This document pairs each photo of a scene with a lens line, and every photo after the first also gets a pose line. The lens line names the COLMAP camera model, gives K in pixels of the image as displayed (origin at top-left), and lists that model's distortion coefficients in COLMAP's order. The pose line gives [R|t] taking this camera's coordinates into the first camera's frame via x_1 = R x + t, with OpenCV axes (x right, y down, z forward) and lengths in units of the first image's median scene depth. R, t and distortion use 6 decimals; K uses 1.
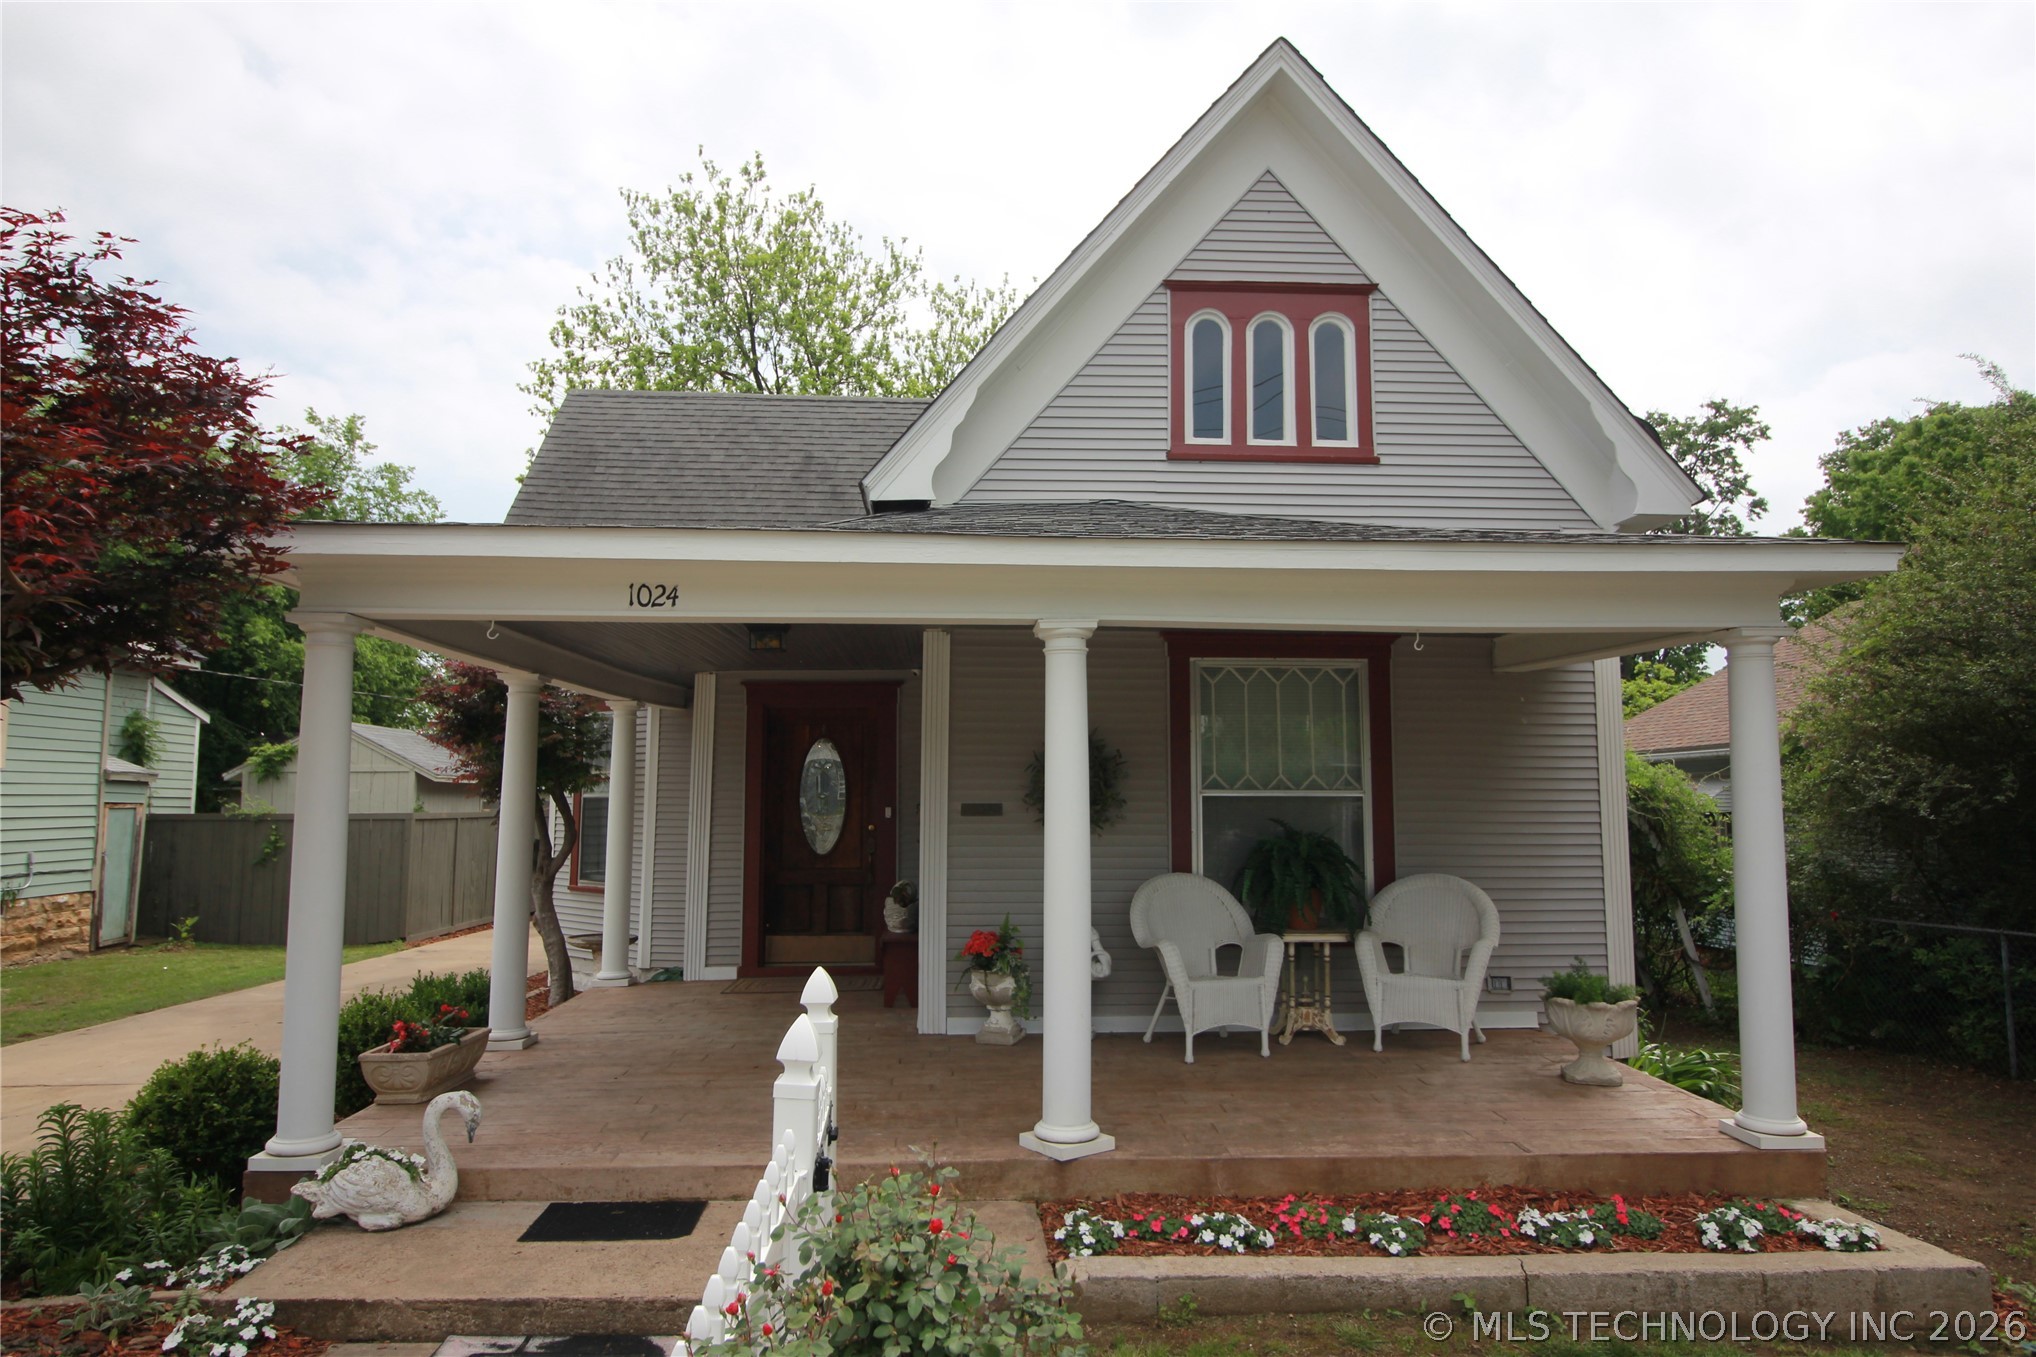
lens RADIAL K [[1264.8, 0, 1019.5], [0, 1264.8, 674.4], [0, 0, 1]] dist [-0.008195, -0.000475]
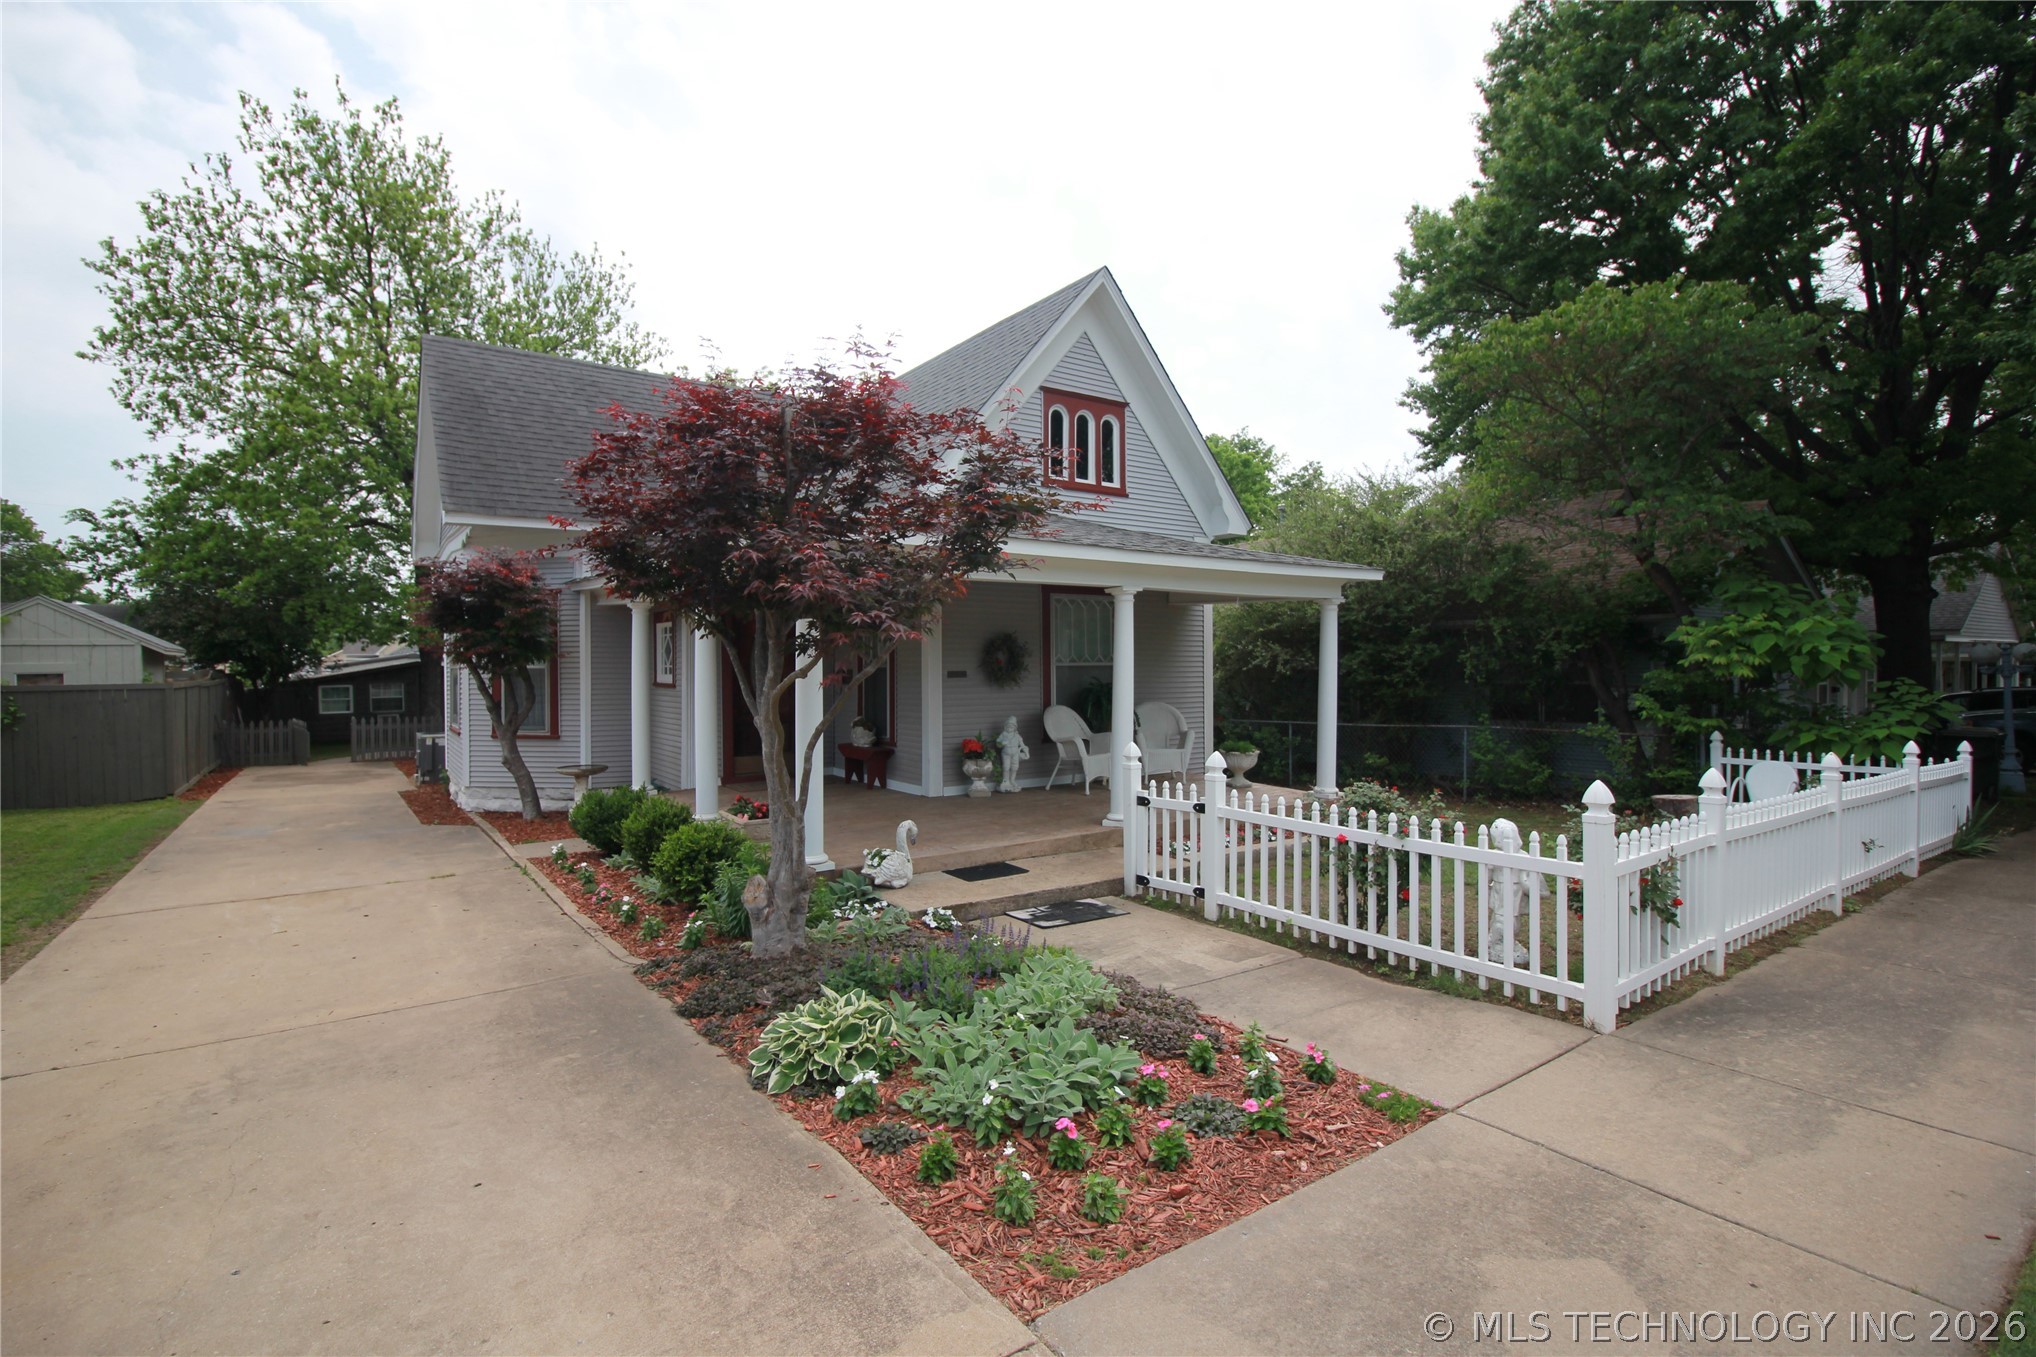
lens RADIAL K [[955.2, 0, 1019.1], [0, 955.2, 675.4], [0, 0, 1]] dist [-0.012161, -0.004256]
pose [[0.842262, -0.011572, 0.538944, -0.664051], [-0.047913, 0.994206, 0.096227, -0.025969], [-0.536935, -0.106871, 0.836827, -0.185883]]
